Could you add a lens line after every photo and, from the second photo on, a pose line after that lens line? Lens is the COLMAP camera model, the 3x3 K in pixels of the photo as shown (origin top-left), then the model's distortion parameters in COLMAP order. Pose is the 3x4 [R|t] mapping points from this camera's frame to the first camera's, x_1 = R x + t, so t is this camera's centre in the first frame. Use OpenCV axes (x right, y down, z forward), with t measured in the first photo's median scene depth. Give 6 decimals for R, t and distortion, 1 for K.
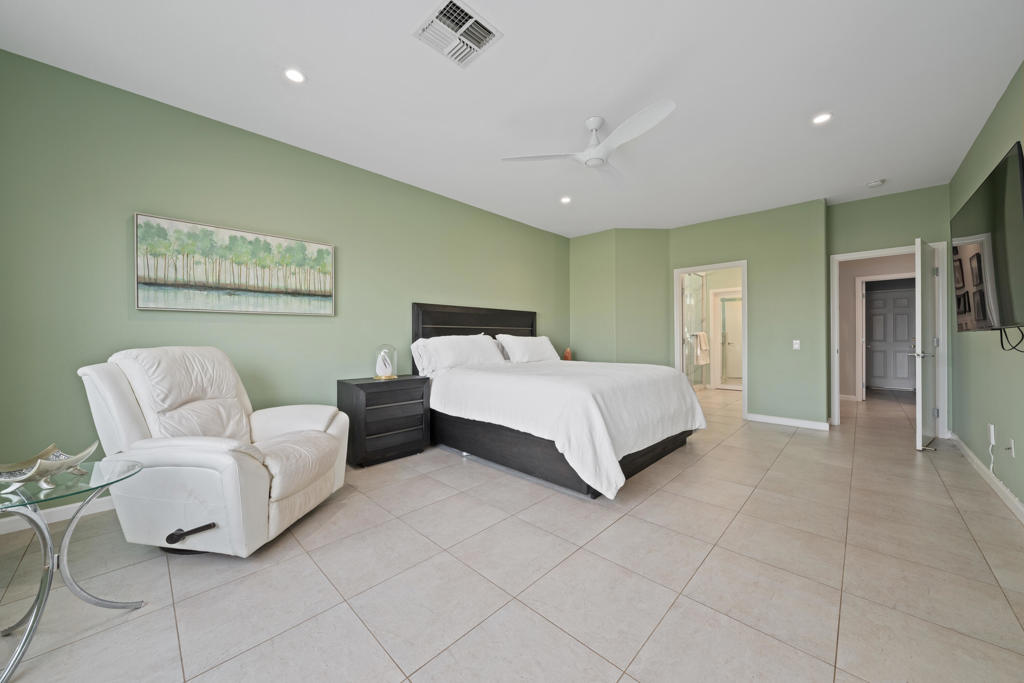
lens RADIAL K [[364.1, 0, 510.9], [0, 364.1, 335.9], [0, 0, 1]] dist [0.000333, -0.000003]
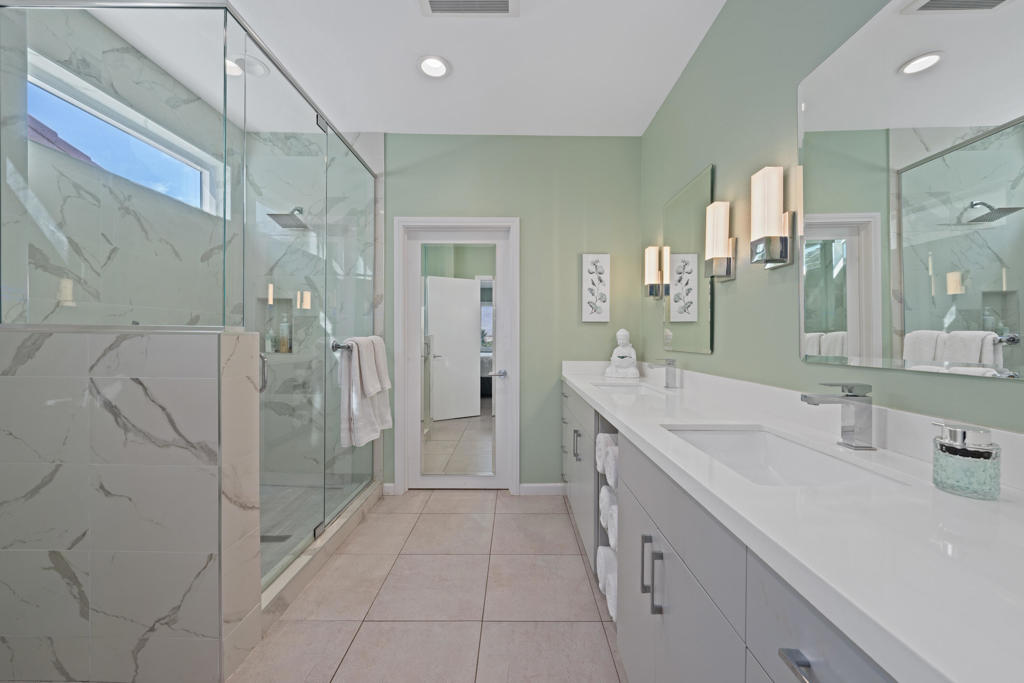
lens RADIAL K [[364.1, 0, 511.9], [0, 364.1, 337.5], [0, 0, 1]] dist [0.000333, -0.000003]
pose [[0.719031, 0.003927, 0.694967, 0.400163], [-0.003895, 0.999991, -0.001621, -0.009470], [-0.694967, -0.001542, 0.719040, 0.696214]]
